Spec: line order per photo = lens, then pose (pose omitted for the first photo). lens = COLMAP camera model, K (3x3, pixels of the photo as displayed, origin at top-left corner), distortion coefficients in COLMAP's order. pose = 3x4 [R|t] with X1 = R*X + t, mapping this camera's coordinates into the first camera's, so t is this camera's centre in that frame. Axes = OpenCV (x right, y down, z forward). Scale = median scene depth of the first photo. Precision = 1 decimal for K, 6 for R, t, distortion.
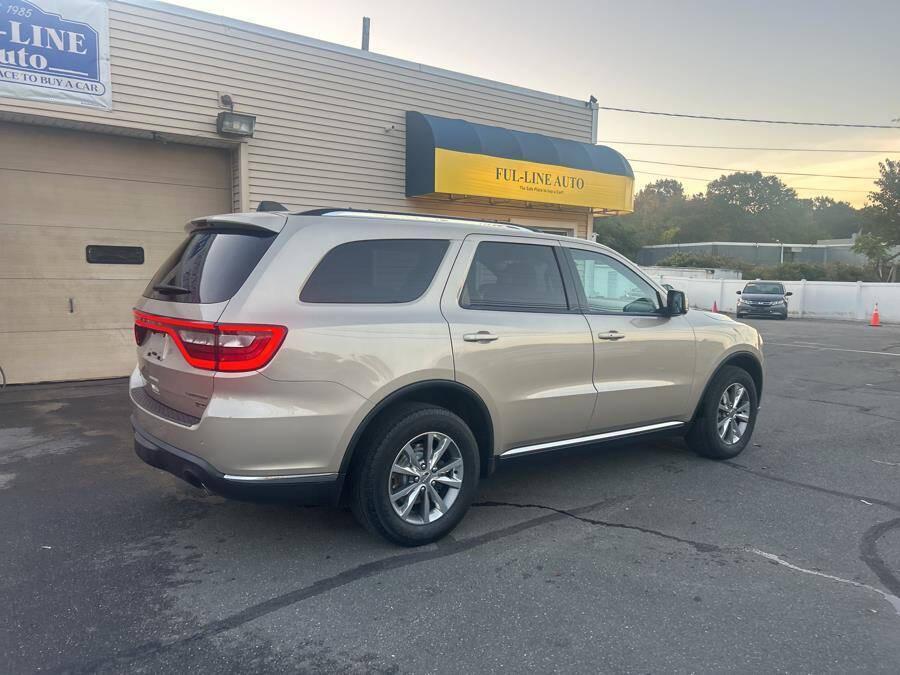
lens RADIAL K [[678.6, 0, 434.3], [0, 678.6, 349.0], [0, 0, 1]] dist [0.052926, -0.057868]
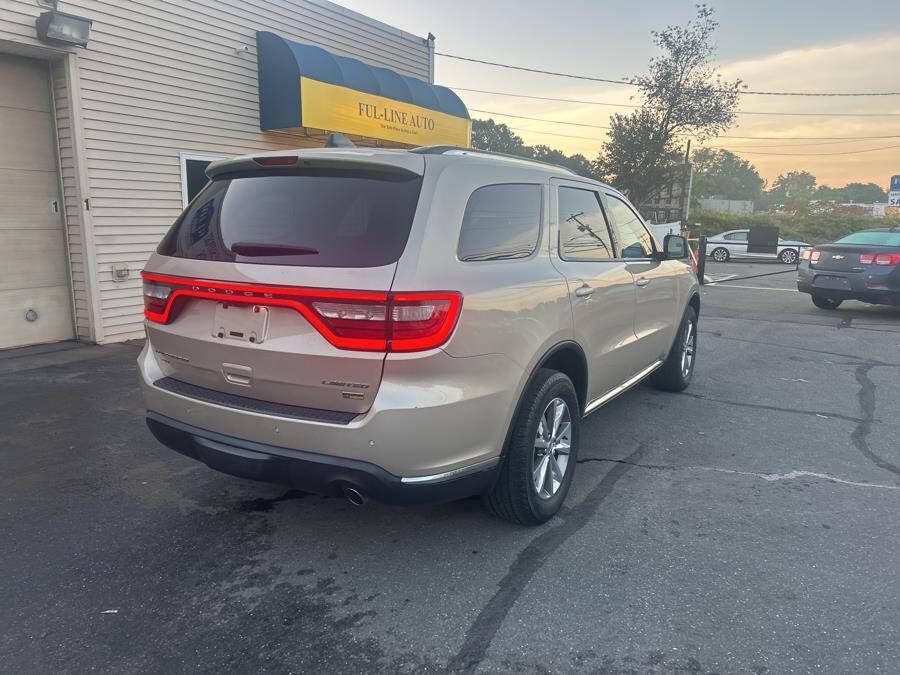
lens RADIAL K [[678.6, 0, 446.7], [0, 678.6, 339.3], [0, 0, 1]] dist [0.052926, -0.057868]
pose [[0.927183, -0.074572, 0.367112, -0.354655], [0.048757, 0.995673, 0.079111, -0.027331], [-0.371423, -0.055451, 0.926807, 0.157591]]
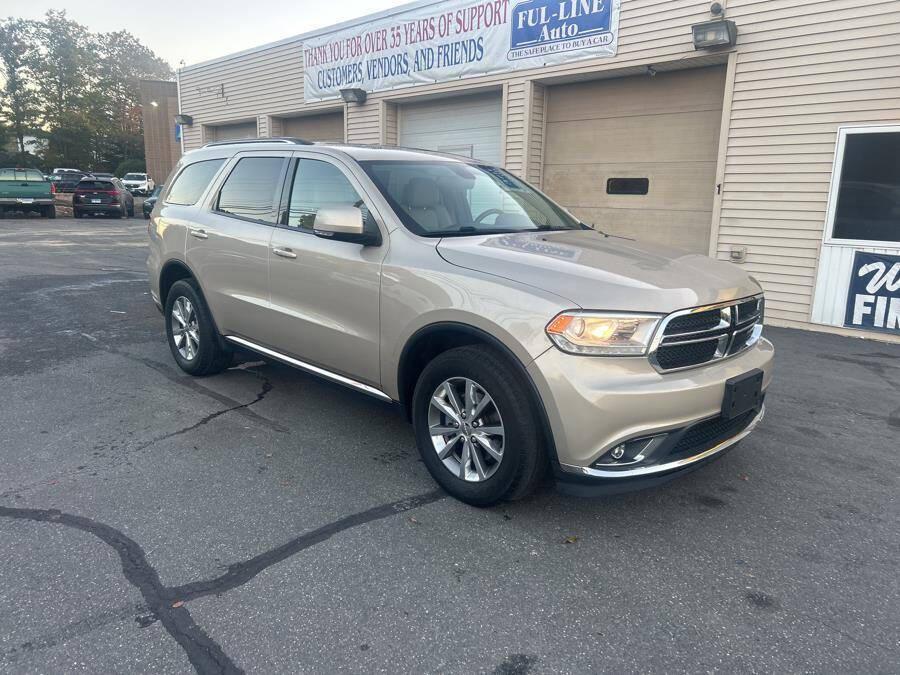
lens RADIAL K [[678.6, 0, 445.5], [0, 678.6, 342.3], [0, 0, 1]] dist [0.052926, -0.057868]
pose [[0.114023, 0.198174, -0.973512, 1.118826], [-0.134349, 0.973977, 0.182533, -0.092408], [0.984352, 0.109978, 0.137681, 1.017910]]
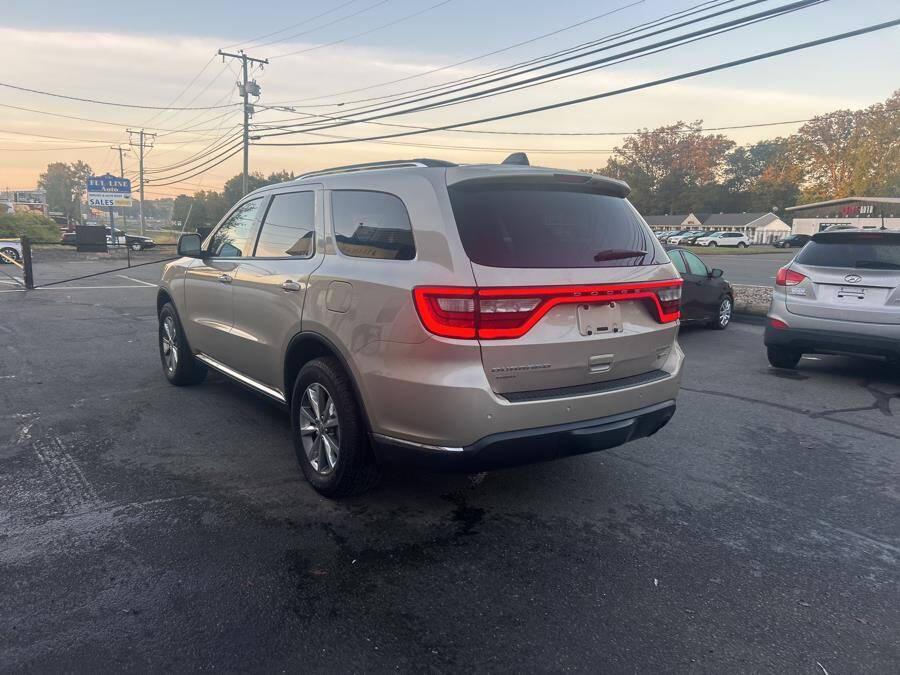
lens RADIAL K [[678.6, 0, 437.2], [0, 678.6, 355.1], [0, 0, 1]] dist [0.052926, -0.057868]
pose [[0.031379, -0.202071, 0.978868, -0.967735], [0.095400, 0.975485, 0.198315, -0.117069], [-0.994944, 0.087161, 0.049887, 0.881889]]
